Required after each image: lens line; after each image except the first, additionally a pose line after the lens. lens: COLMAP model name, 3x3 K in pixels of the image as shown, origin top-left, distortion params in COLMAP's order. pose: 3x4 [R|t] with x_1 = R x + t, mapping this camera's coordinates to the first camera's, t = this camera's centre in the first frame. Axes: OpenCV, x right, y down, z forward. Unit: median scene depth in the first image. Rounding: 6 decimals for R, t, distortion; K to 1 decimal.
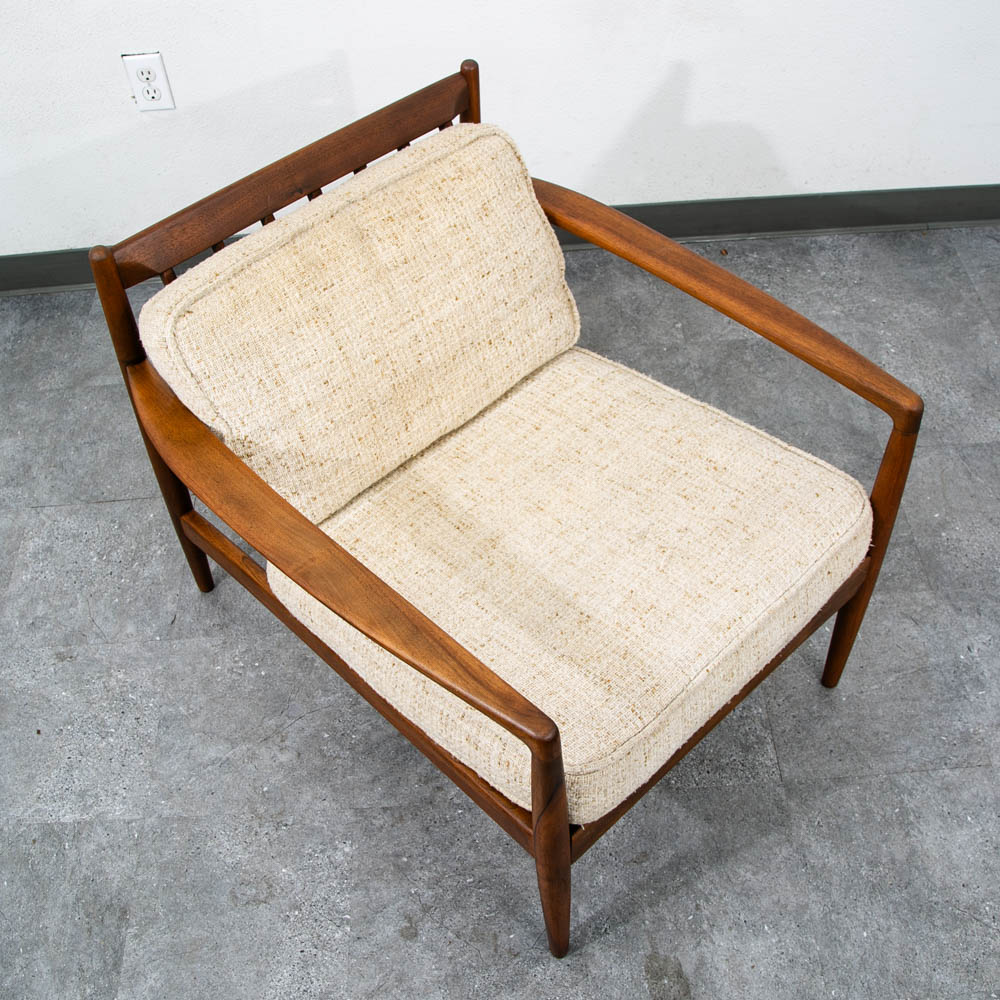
lens RADIAL K [[1099.7, 0, 497.8], [0, 1099.7, 494.4], [0, 0, 1]] dist [-0.103761, 0.000000]
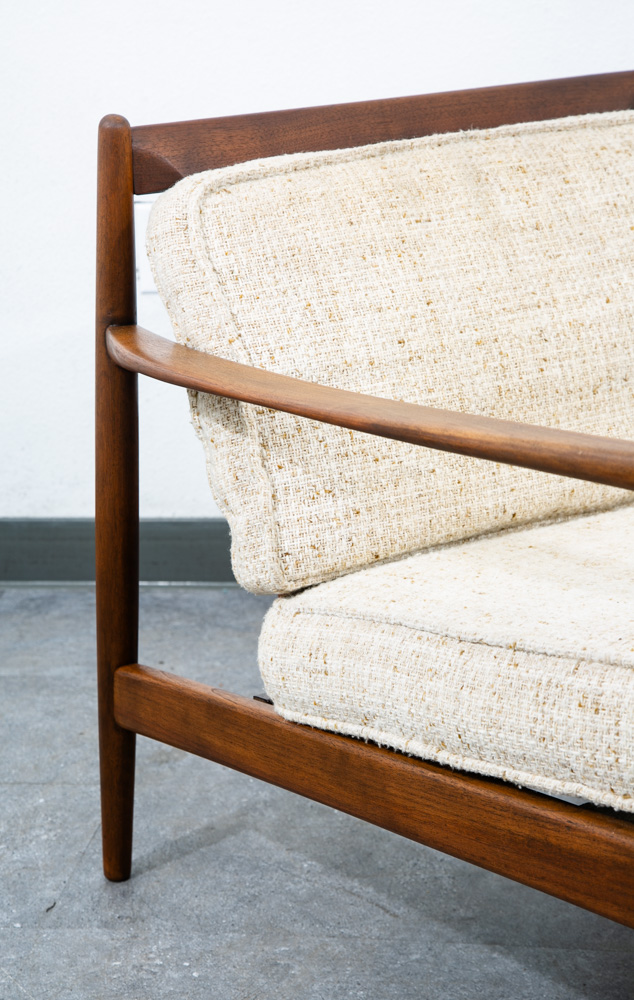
lens RADIAL K [[2060.8, 0, 285.8], [0, 2060.8, 521.8], [0, 0, 1]] dist [0.285086, 0.000000]
pose [[0.979960, 0.062101, -0.189267, 0.017836], [-0.154088, 0.838475, -0.522701, 0.616801], [0.126236, 0.541390, 0.831241, 0.006972]]
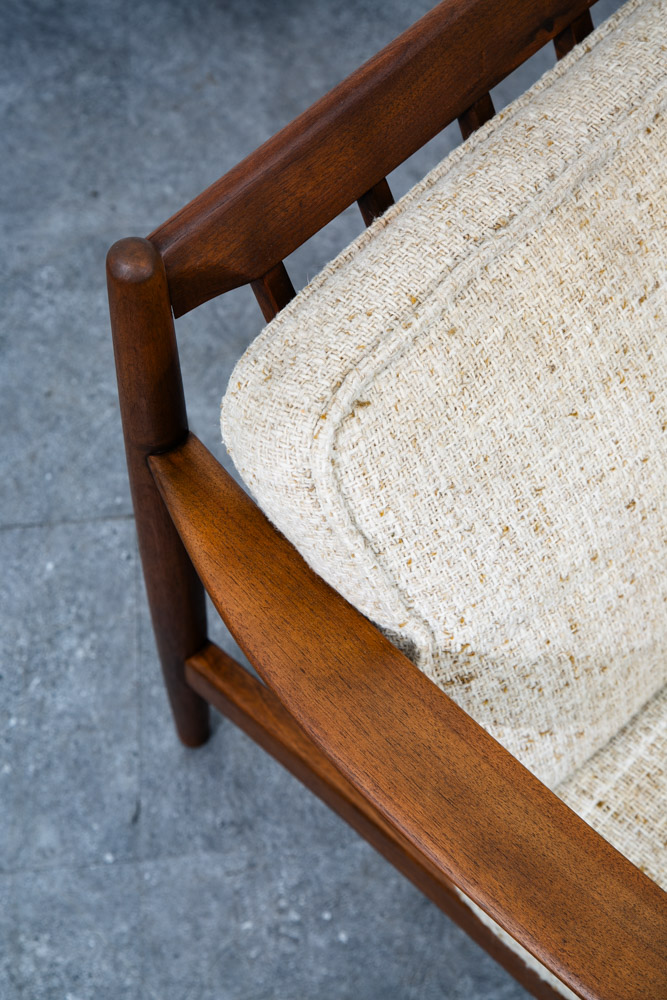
lens RADIAL K [[1850.5, 0, 331.7], [0, 1850.5, 480.4], [0, 0, 1]] dist [0.244478, 0.000000]
pose [[0.999788, -0.020203, 0.004094, -0.262148], [0.018951, 0.978997, 0.202993, -0.248969], [-0.008109, -0.202873, 0.979172, 0.257634]]
